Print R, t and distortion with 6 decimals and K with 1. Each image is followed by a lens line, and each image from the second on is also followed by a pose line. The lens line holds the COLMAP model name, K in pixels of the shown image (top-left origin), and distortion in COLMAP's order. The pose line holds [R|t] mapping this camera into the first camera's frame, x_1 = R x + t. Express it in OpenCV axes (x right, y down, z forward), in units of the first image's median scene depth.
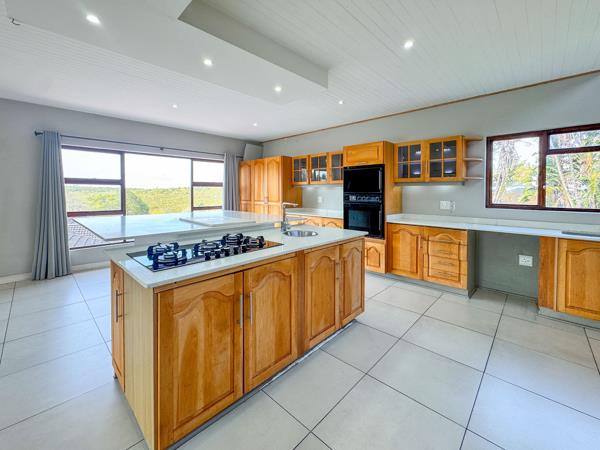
lens RADIAL K [[251.3, 0, 298.9], [0, 251.3, 223.5], [0, 0, 1]] dist [-0.007541, -0.001455]
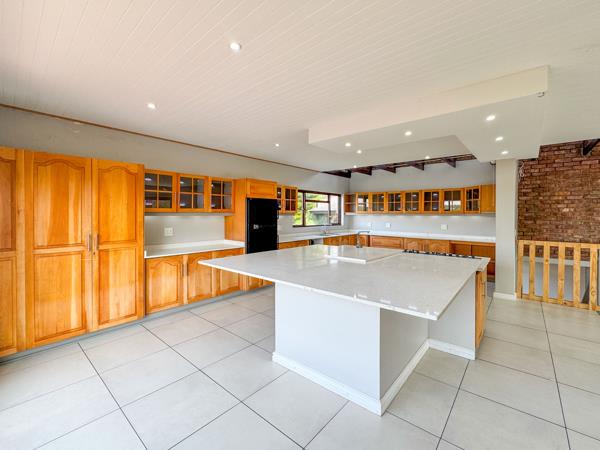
lens RADIAL K [[251.3, 0, 301.5], [0, 251.3, 229.5], [0, 0, 1]] dist [-0.007541, -0.001455]
pose [[-0.046628, -0.058024, 0.997226, -0.940152], [0.127420, 0.989811, 0.063550, -0.139723], [-0.990752, 0.130030, -0.038759, 0.890208]]
